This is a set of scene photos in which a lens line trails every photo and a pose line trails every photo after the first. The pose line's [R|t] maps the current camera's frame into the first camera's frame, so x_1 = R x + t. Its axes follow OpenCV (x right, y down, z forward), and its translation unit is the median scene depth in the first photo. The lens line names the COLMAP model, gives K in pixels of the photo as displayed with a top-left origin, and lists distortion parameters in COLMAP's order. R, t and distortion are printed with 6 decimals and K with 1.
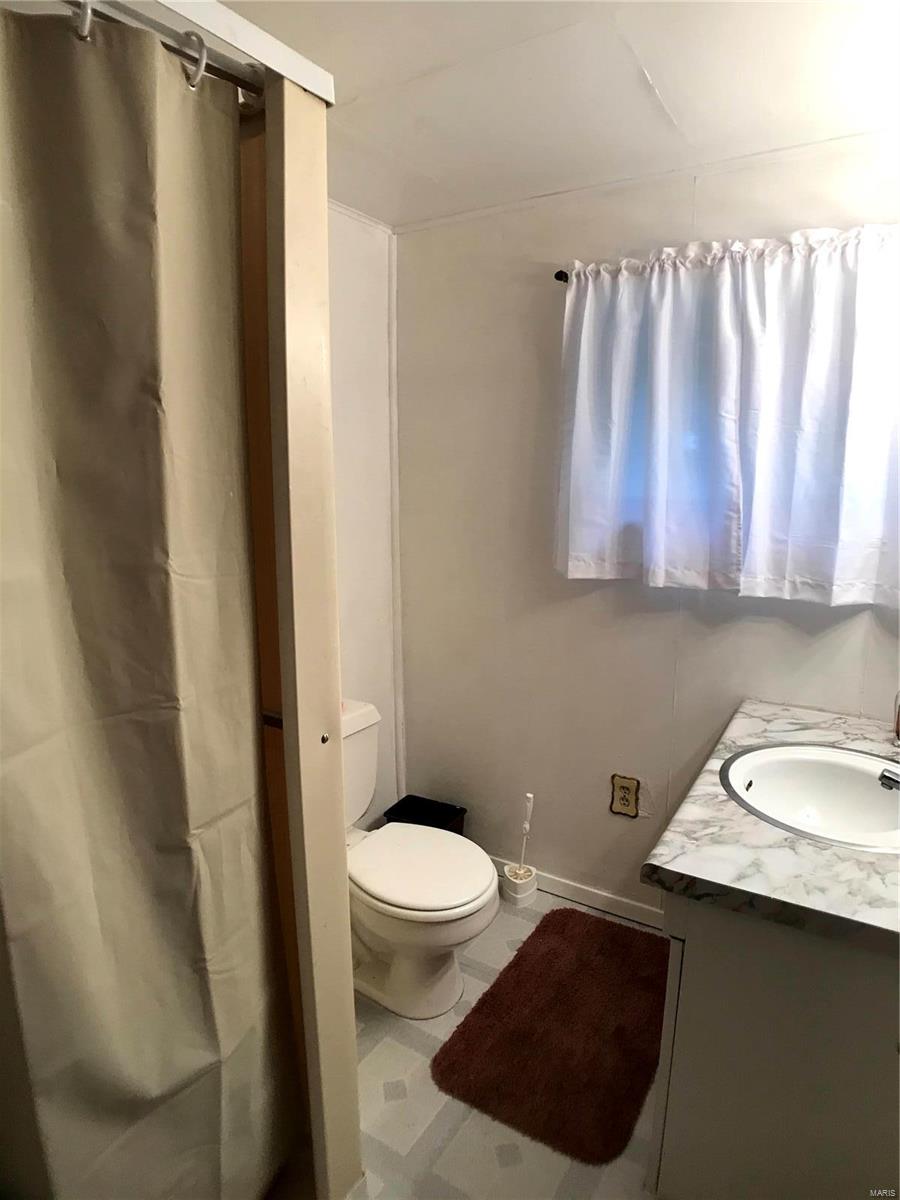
lens RADIAL K [[684.9, 0, 462.3], [0, 684.9, 593.5], [0, 0, 1]] dist [-0.068382, 0.004079]
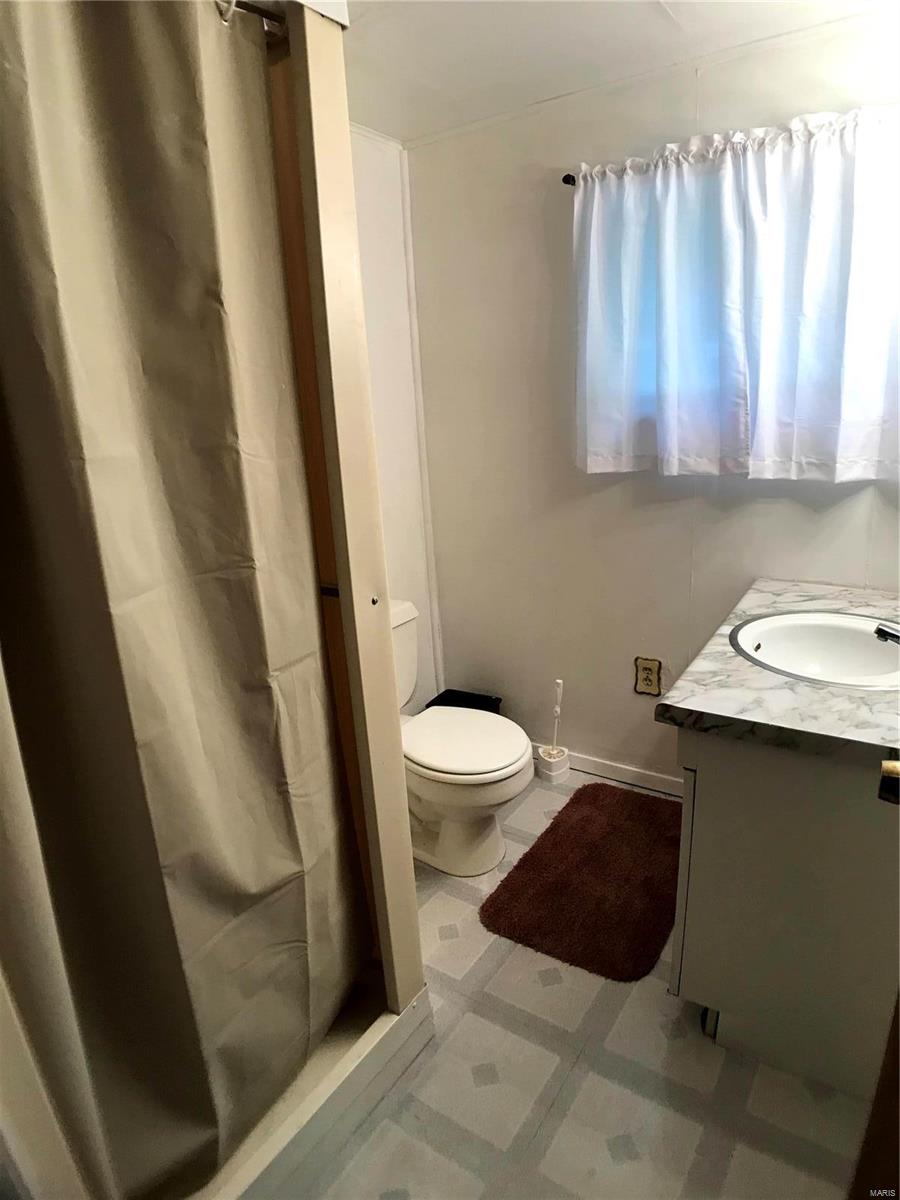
lens RADIAL K [[692.4, 0, 457.1], [0, 692.4, 600.7], [0, 0, 1]] dist [-0.092578, 0.025482]
pose [[0.997603, -0.046171, -0.051542, -0.001012], [0.051177, 0.993625, 0.100447, 0.066165], [0.046576, -0.102844, 0.993607, -0.104468]]
